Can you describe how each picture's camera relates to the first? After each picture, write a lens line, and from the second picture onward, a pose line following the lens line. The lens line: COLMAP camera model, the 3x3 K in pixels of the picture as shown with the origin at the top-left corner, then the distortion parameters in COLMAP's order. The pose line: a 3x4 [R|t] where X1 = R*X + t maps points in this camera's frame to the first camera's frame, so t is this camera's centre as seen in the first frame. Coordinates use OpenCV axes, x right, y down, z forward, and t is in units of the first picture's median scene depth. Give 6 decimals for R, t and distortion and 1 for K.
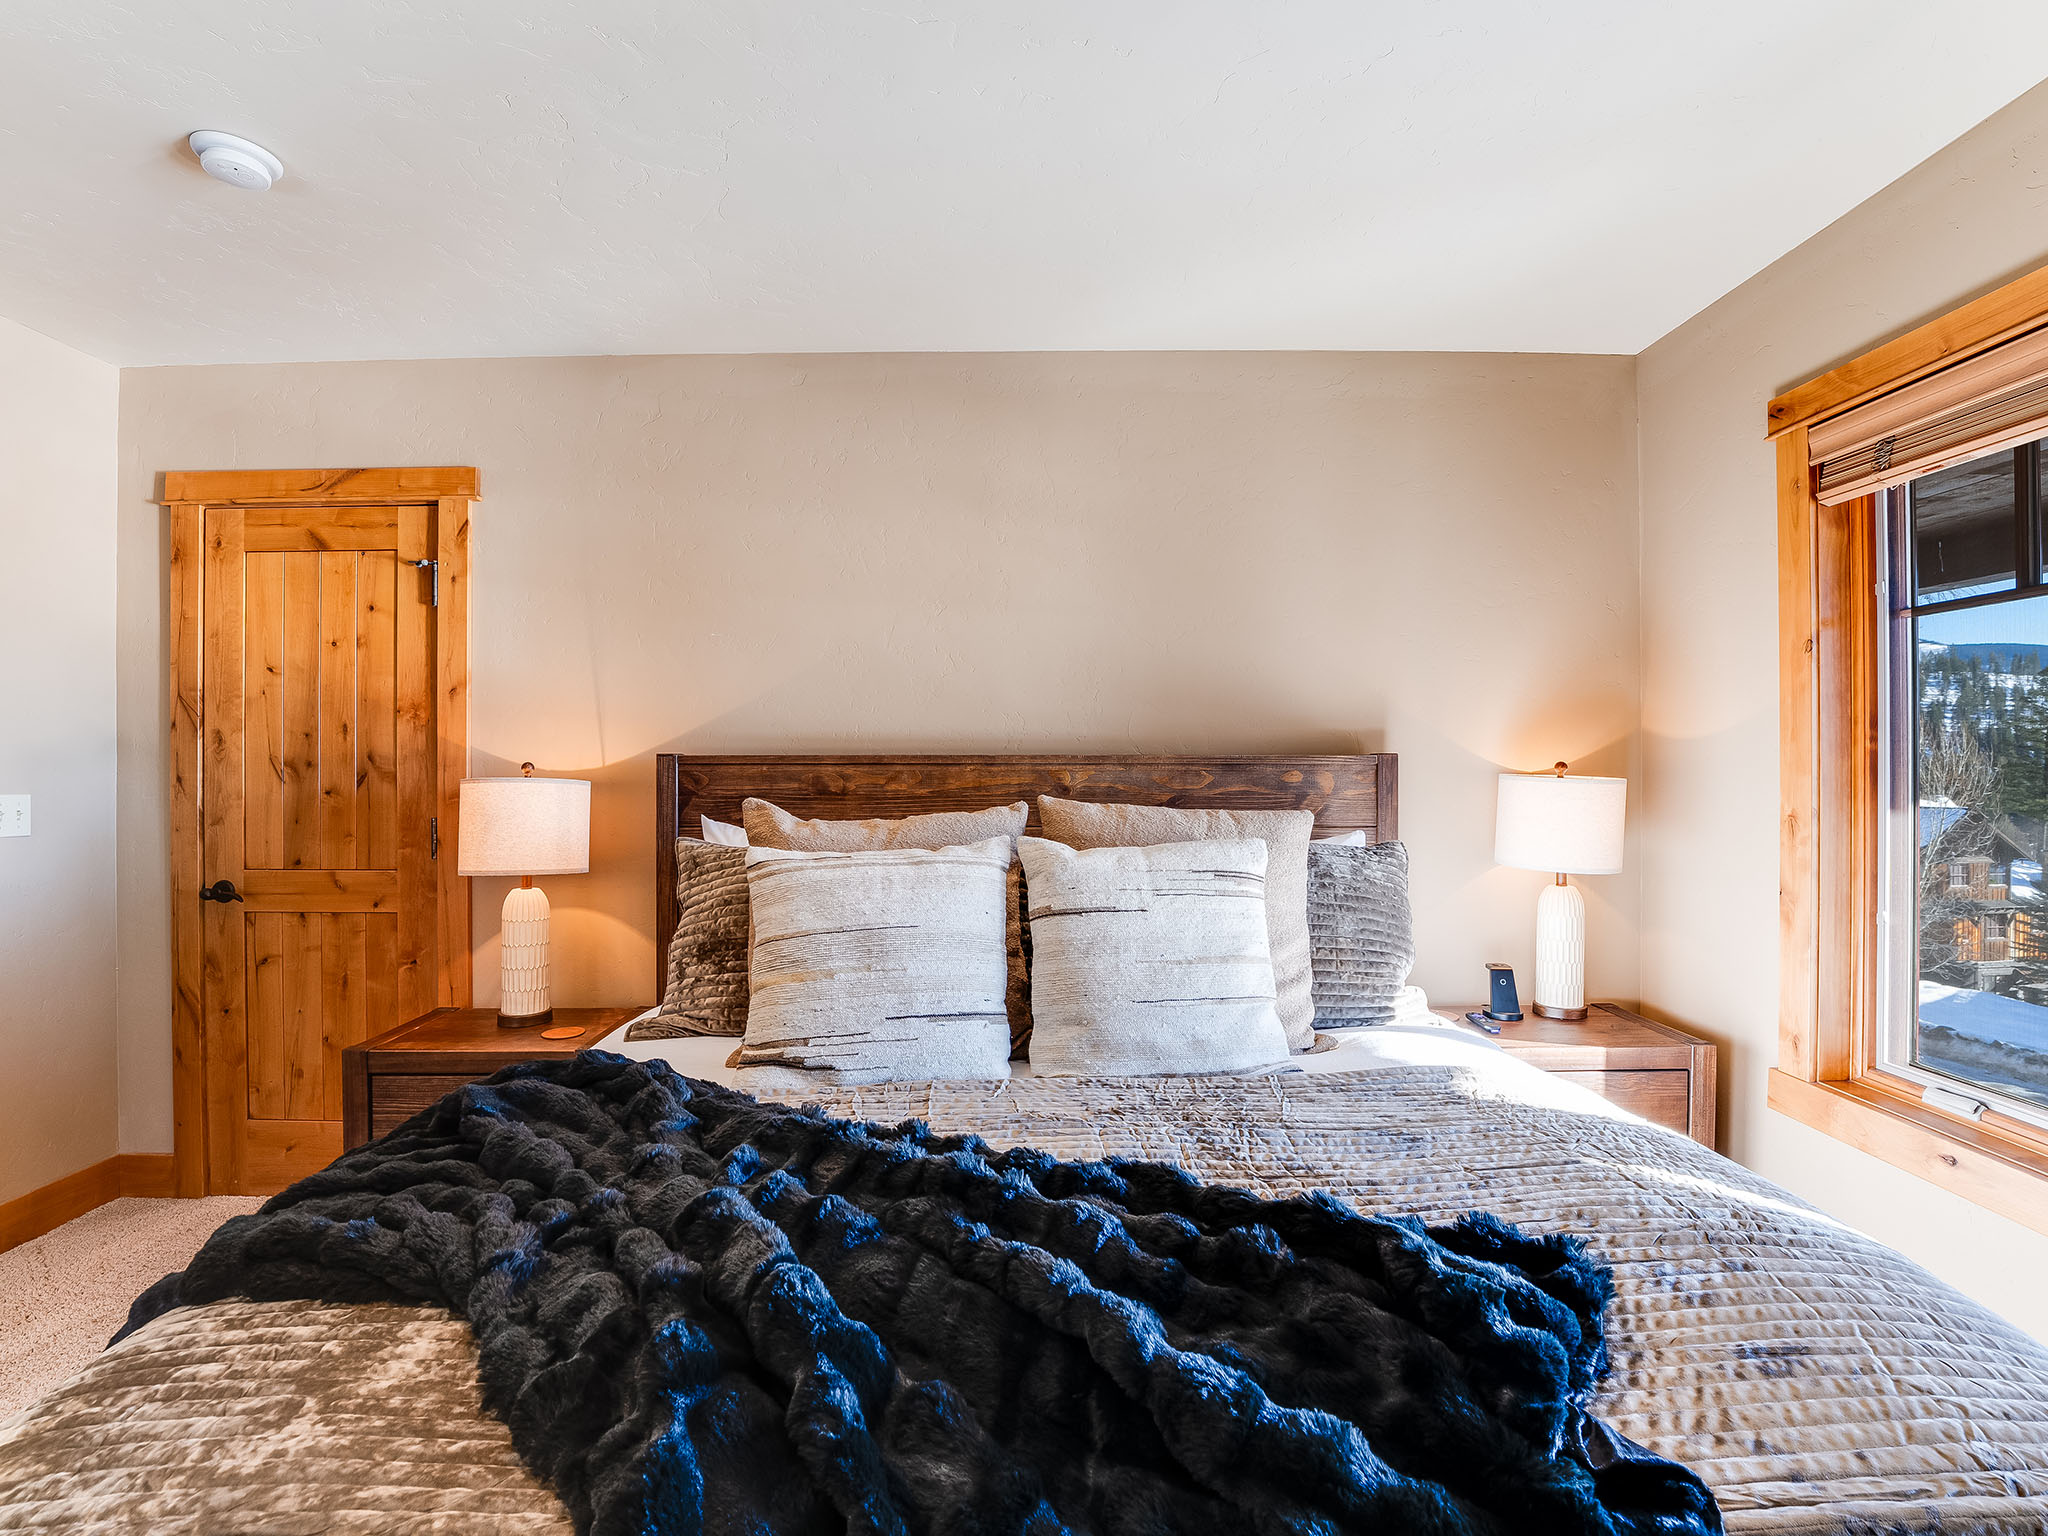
lens RADIAL K [[934.8, 0, 1024.0], [0, 934.8, 768.0], [0, 0, 1]] dist [-0.021525, 0.000166]
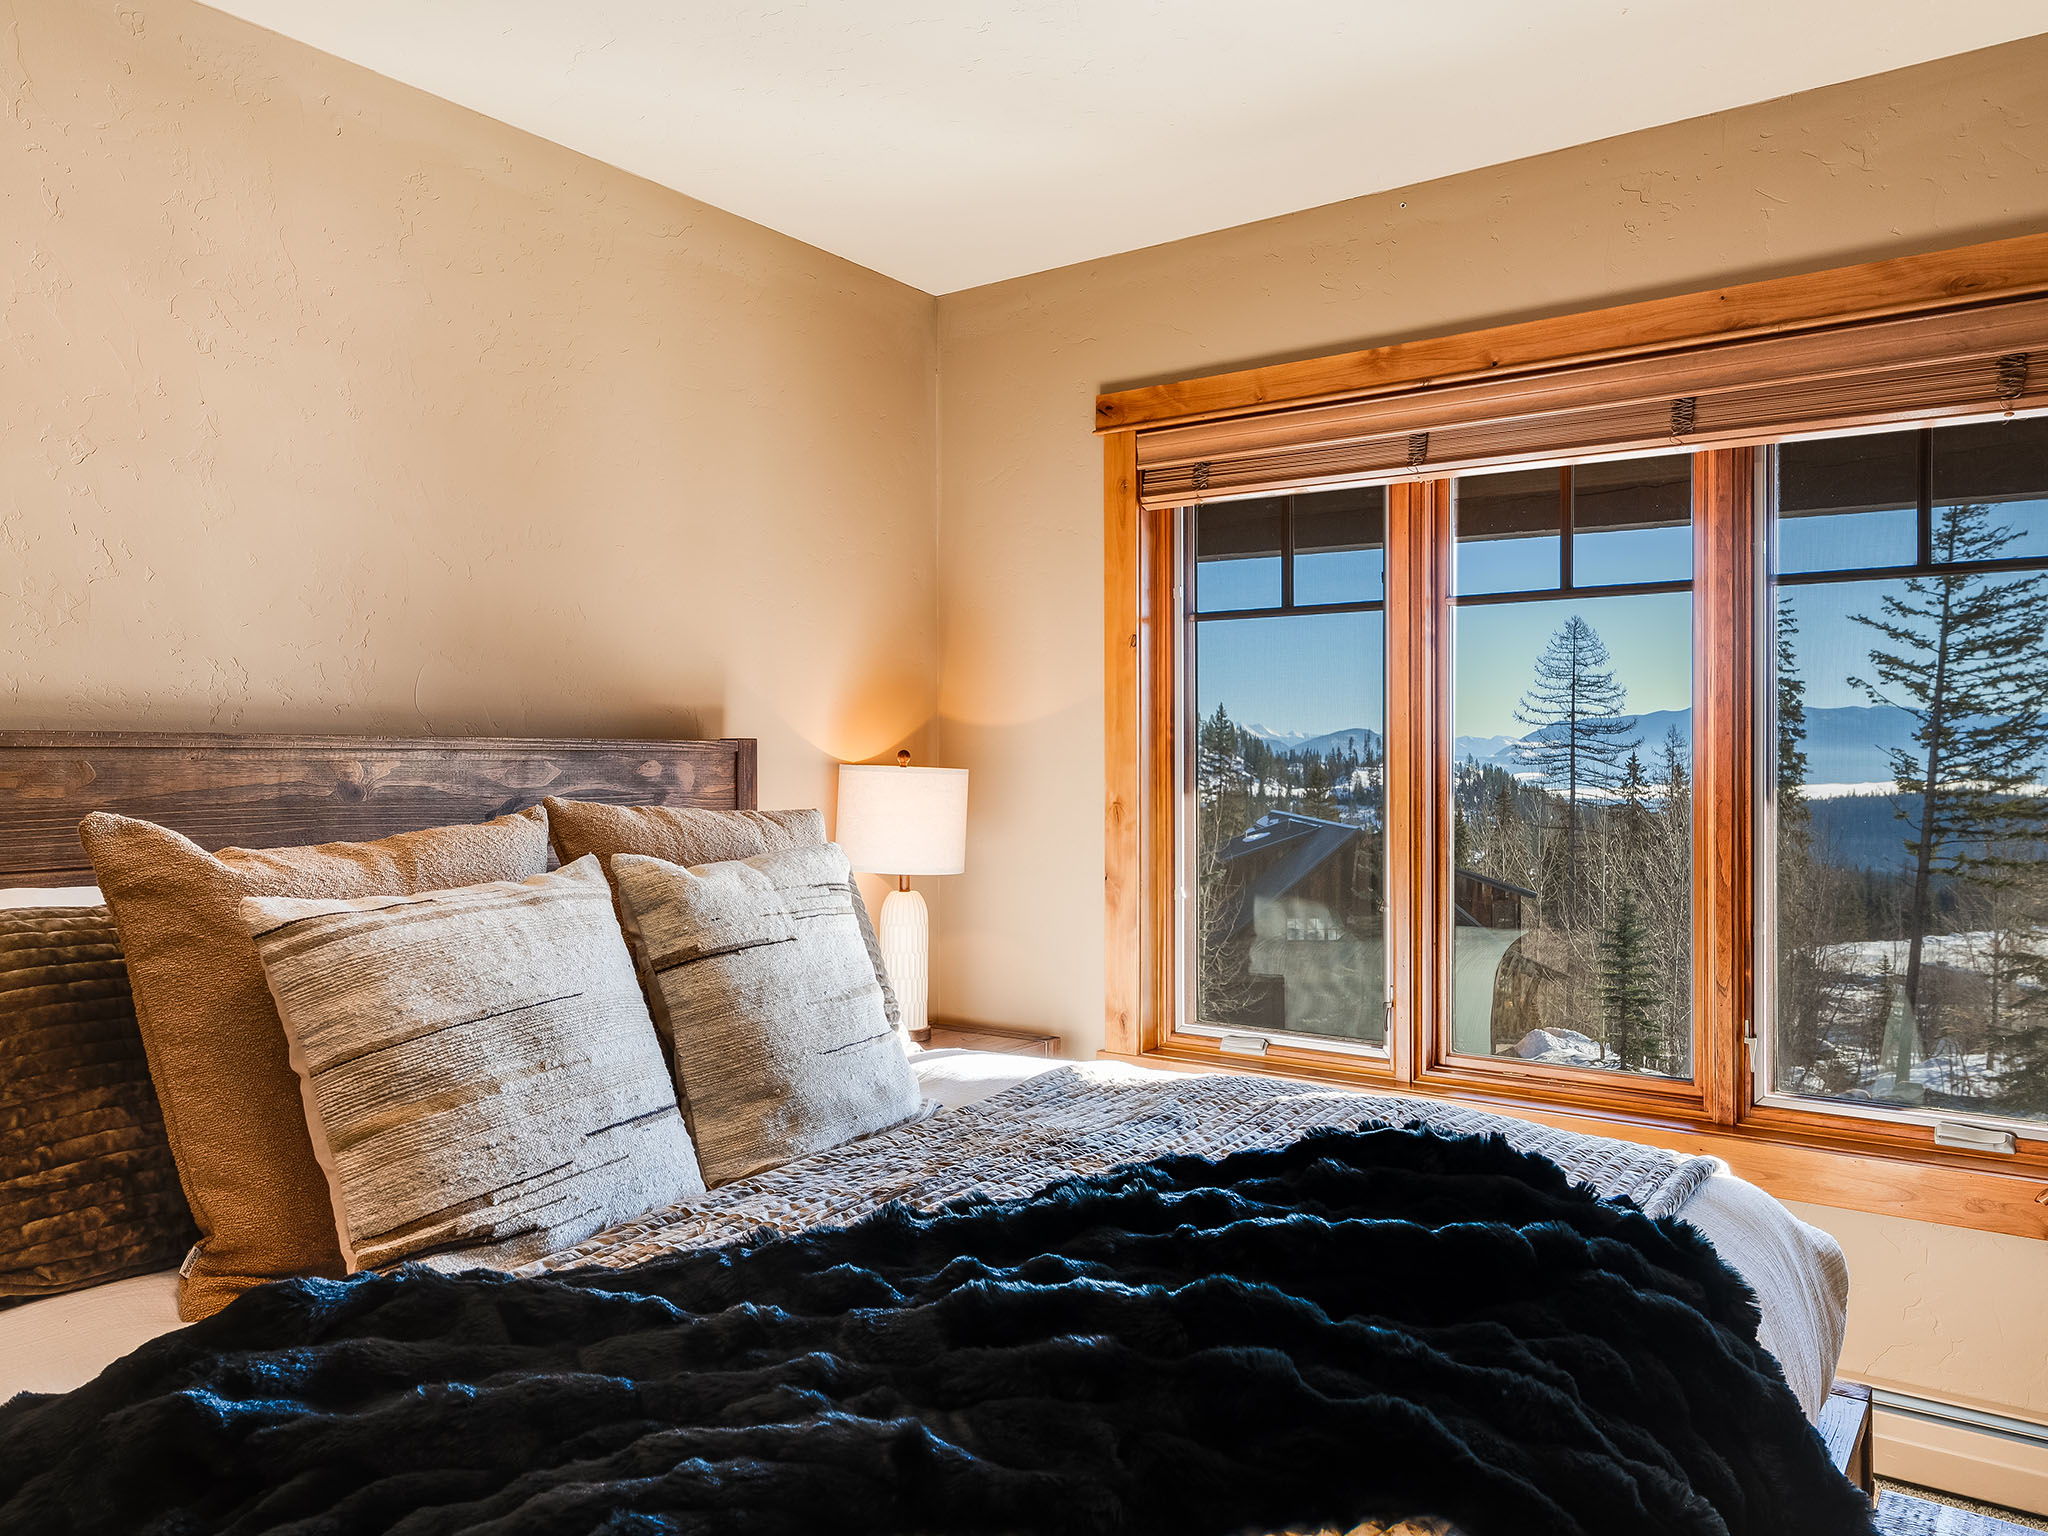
lens RADIAL K [[1506.9, 0, 1024.0], [0, 1506.9, 768.0], [0, 0, 1]] dist [0.045719, -0.002137]
pose [[0.580845, -0.004585, 0.814001, -0.633052], [0.001818, 0.999989, 0.004335, 0.005090], [-0.814012, -0.001039, 0.580847, 0.100655]]
